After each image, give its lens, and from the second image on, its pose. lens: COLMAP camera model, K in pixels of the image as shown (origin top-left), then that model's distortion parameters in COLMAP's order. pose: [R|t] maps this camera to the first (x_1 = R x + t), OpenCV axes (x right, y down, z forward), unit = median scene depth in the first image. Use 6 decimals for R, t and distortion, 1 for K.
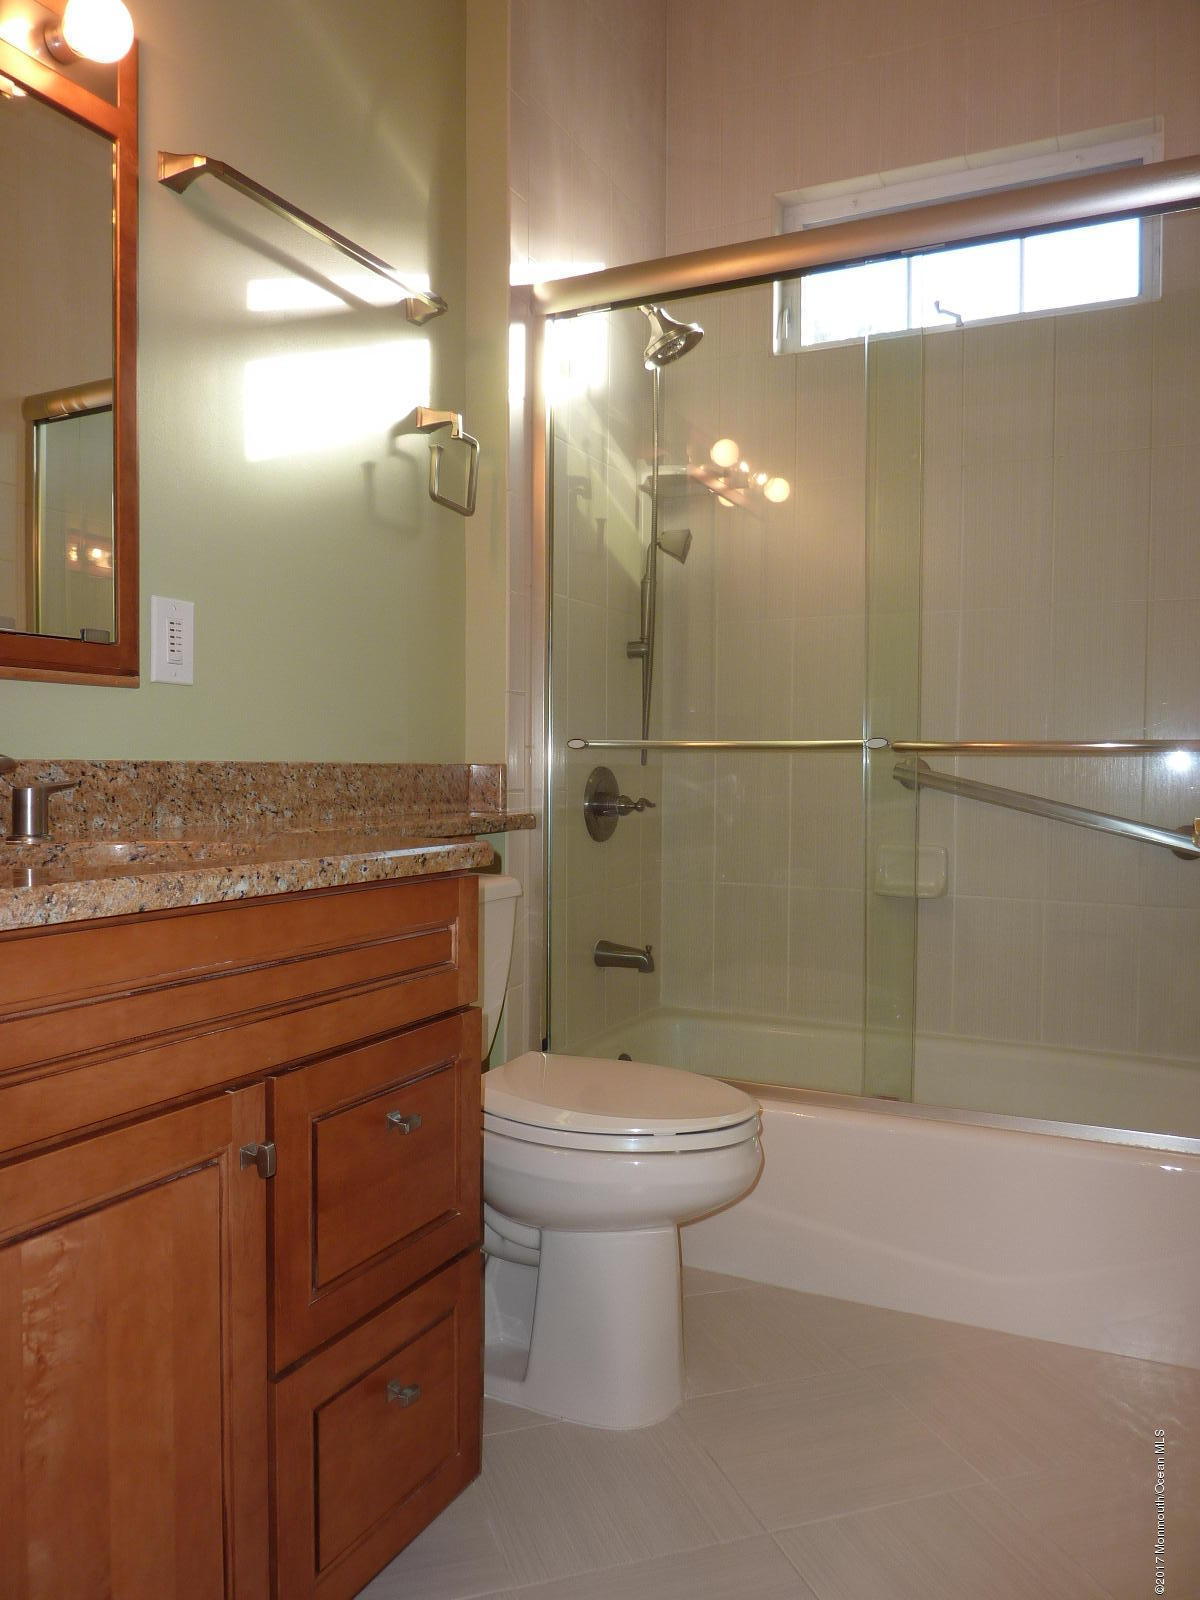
lens RADIAL K [[1198.6, 0, 600.0], [0, 1198.6, 800.0], [0, 0, 1]] dist [-0.038467, 0.001040]
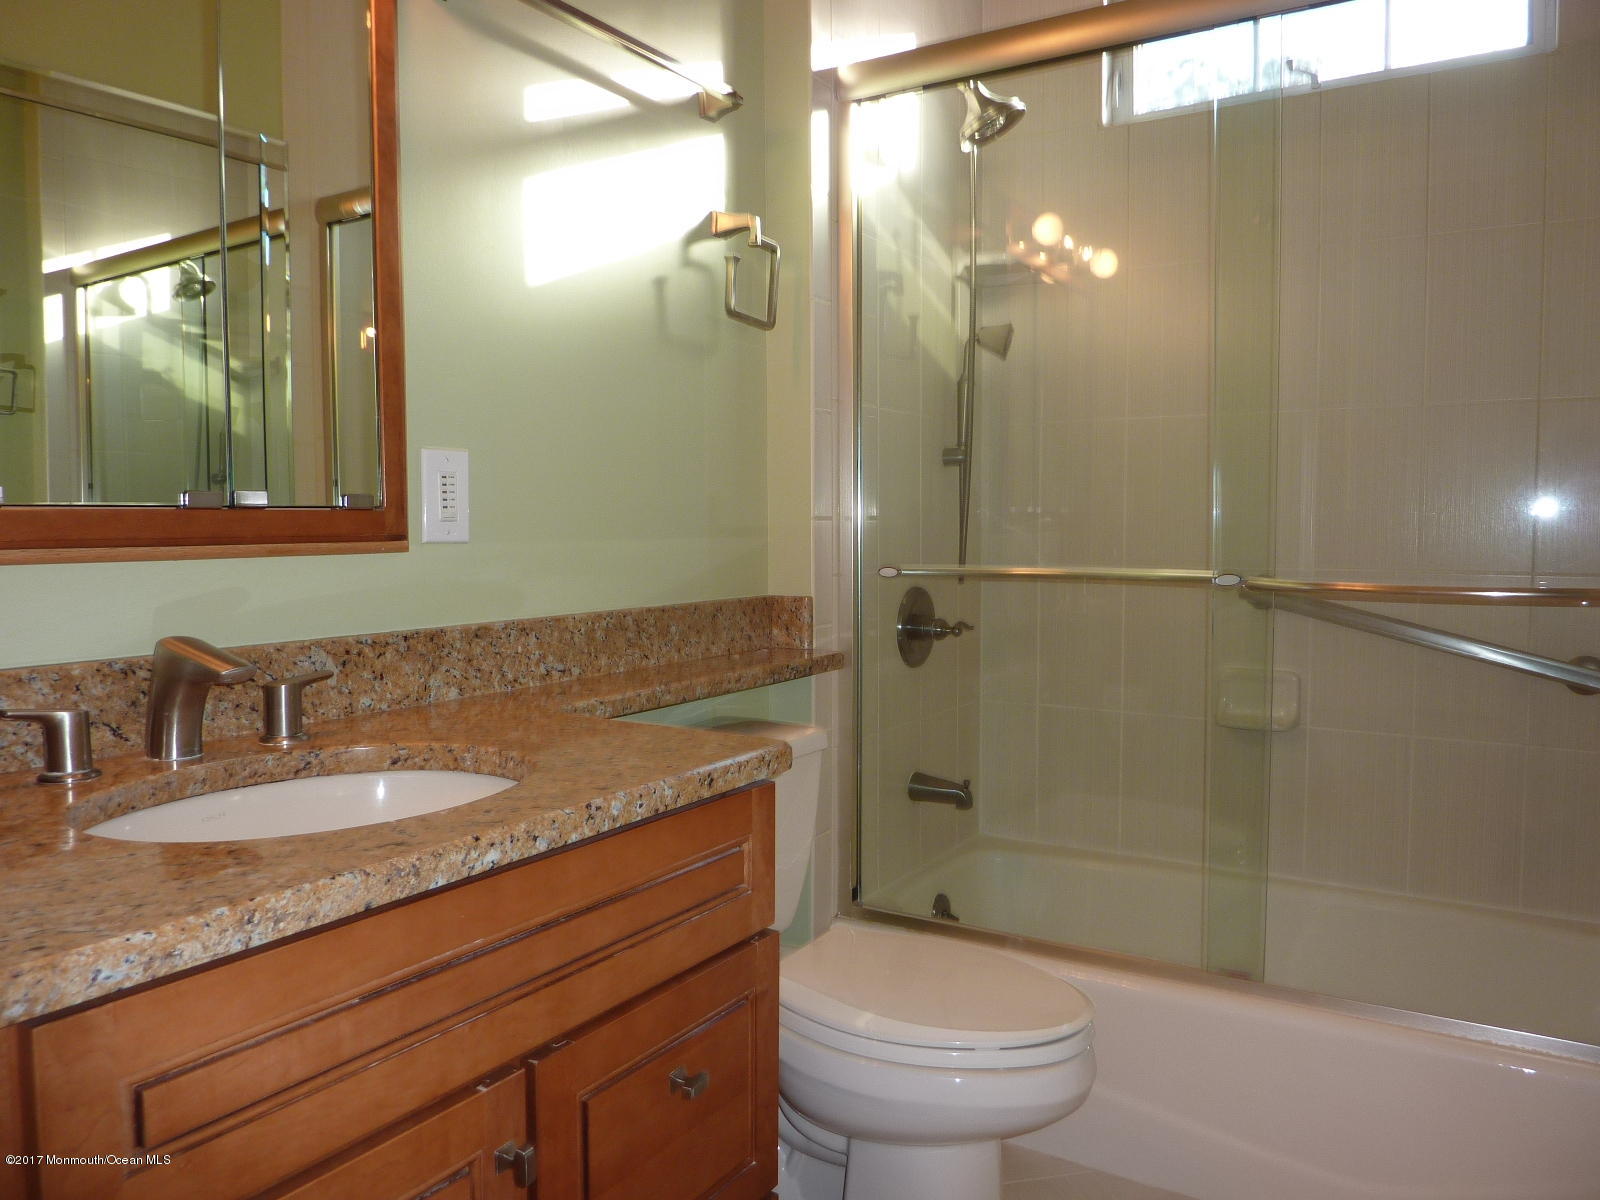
lens RADIAL K [[1193.5, 0, 793.1], [0, 1193.5, 590.7], [0, 0, 1]] dist [-0.025245, -0.006908]
pose [[0.994903, -0.003325, -0.100782, 0.000570], [0.006589, 0.999464, 0.032068, -0.076855], [0.100621, -0.032568, 0.994392, 0.097370]]
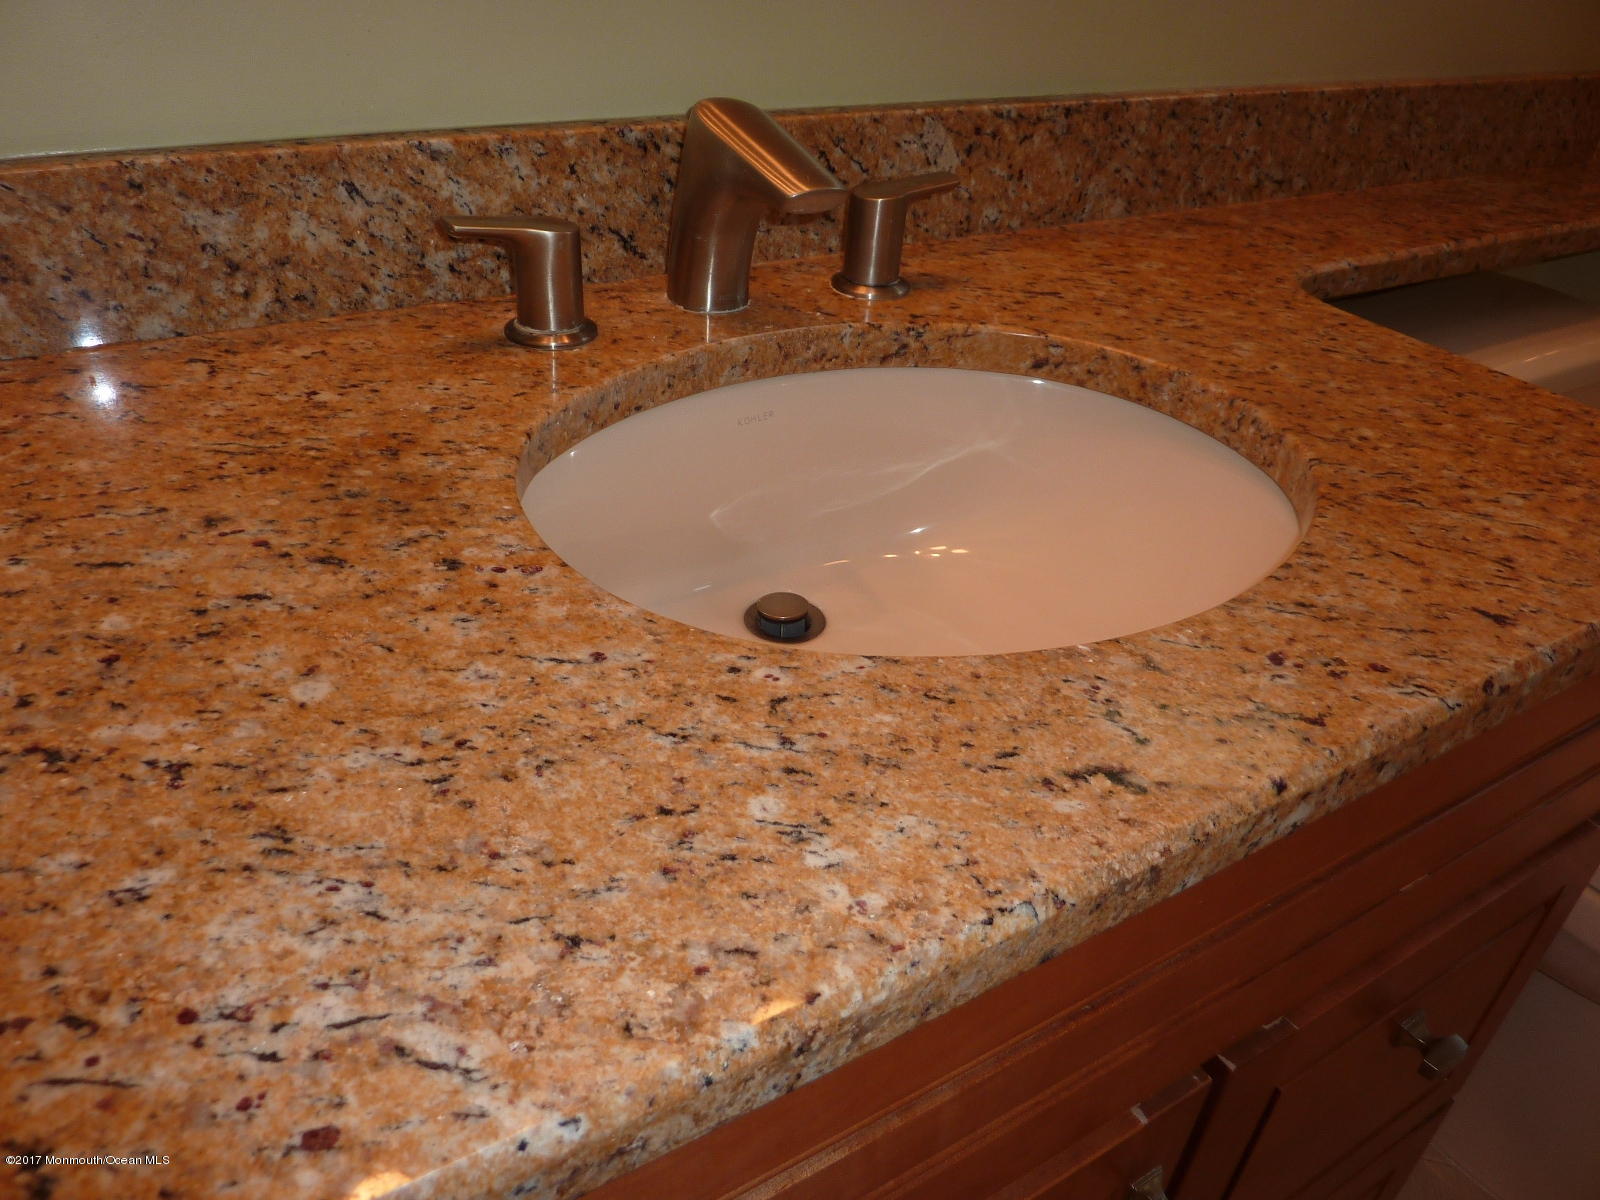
lens RADIAL K [[1193.5, 0, 793.1], [0, 1193.5, 590.7], [0, 0, 1]] dist [-0.025245, -0.006908]
pose [[0.850451, 0.323410, -0.414896, -0.163321], [-0.073800, 0.854245, 0.514606, -0.093710], [0.520852, -0.407028, 0.750361, 0.354319]]
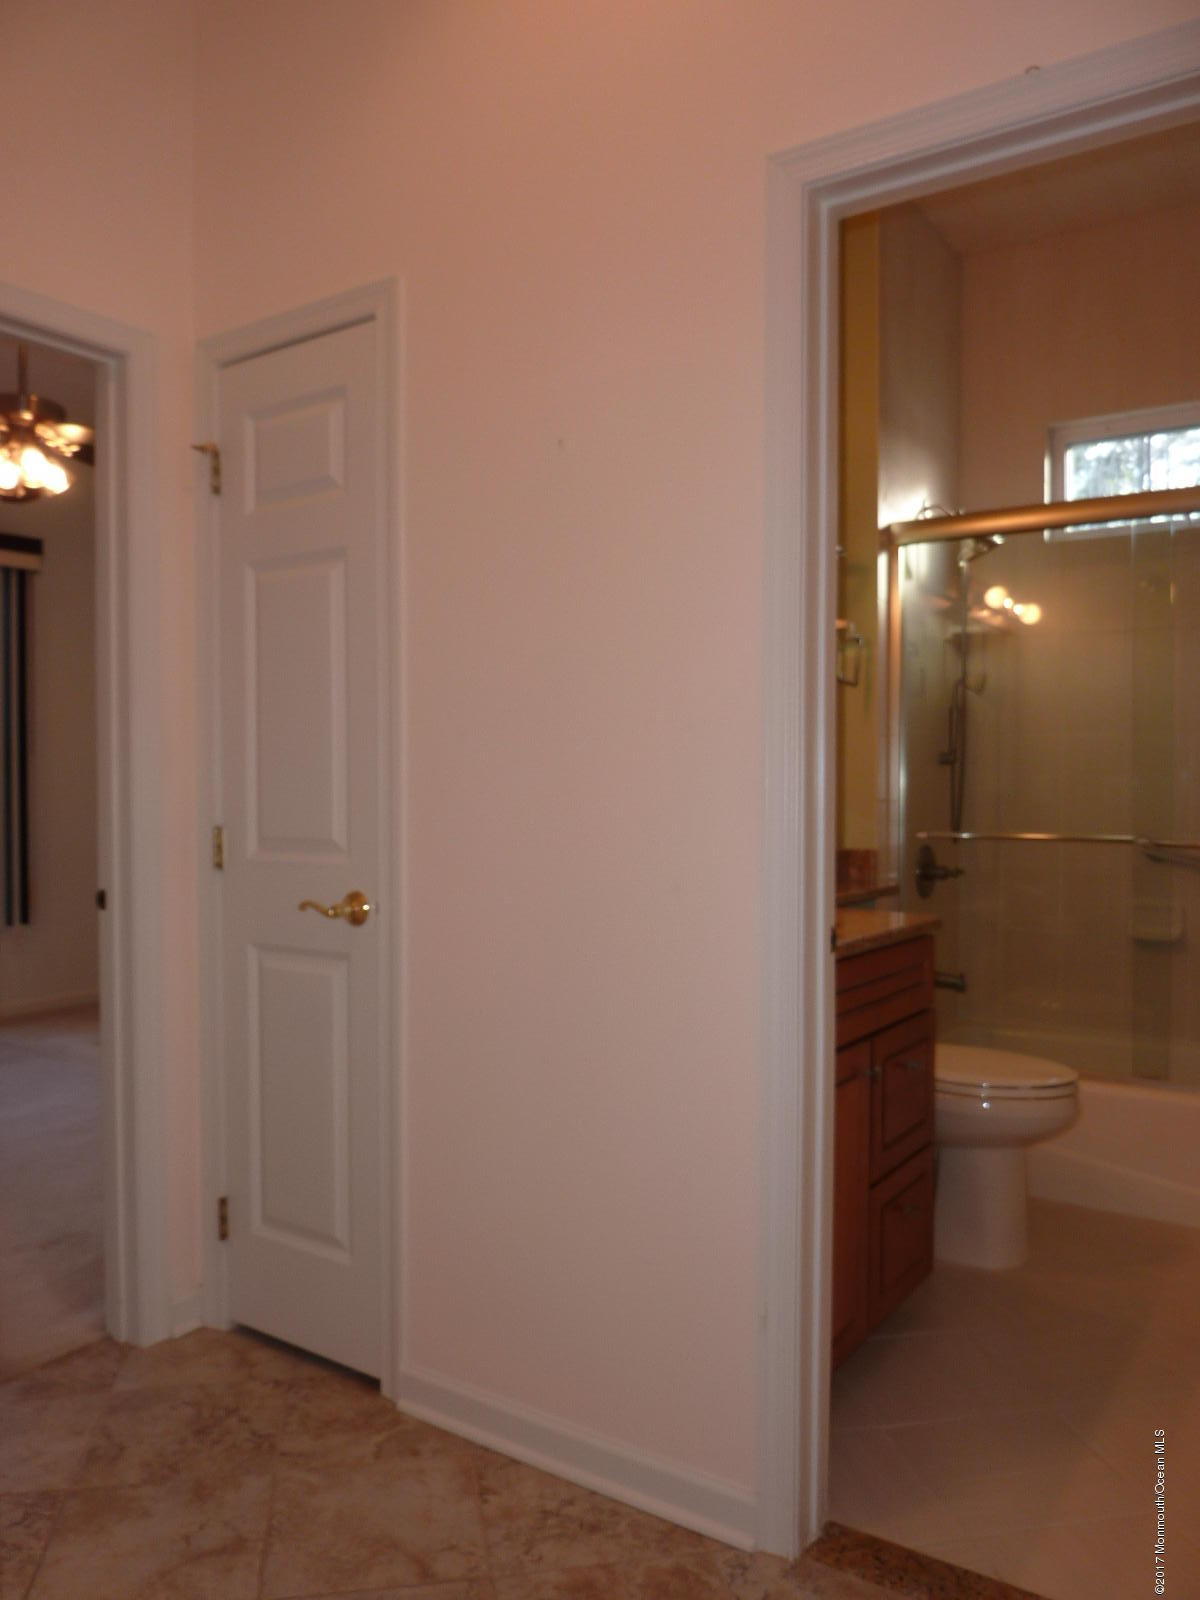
lens RADIAL K [[1193.5, 0, 626.9], [0, 1193.5, 796.6], [0, 0, 1]] dist [-0.025245, -0.006908]
pose [[0.992443, -0.004605, -0.122619, -0.251528], [0.001810, 0.999736, -0.022894, -0.076872], [0.122692, 0.022500, 0.992190, -0.623206]]
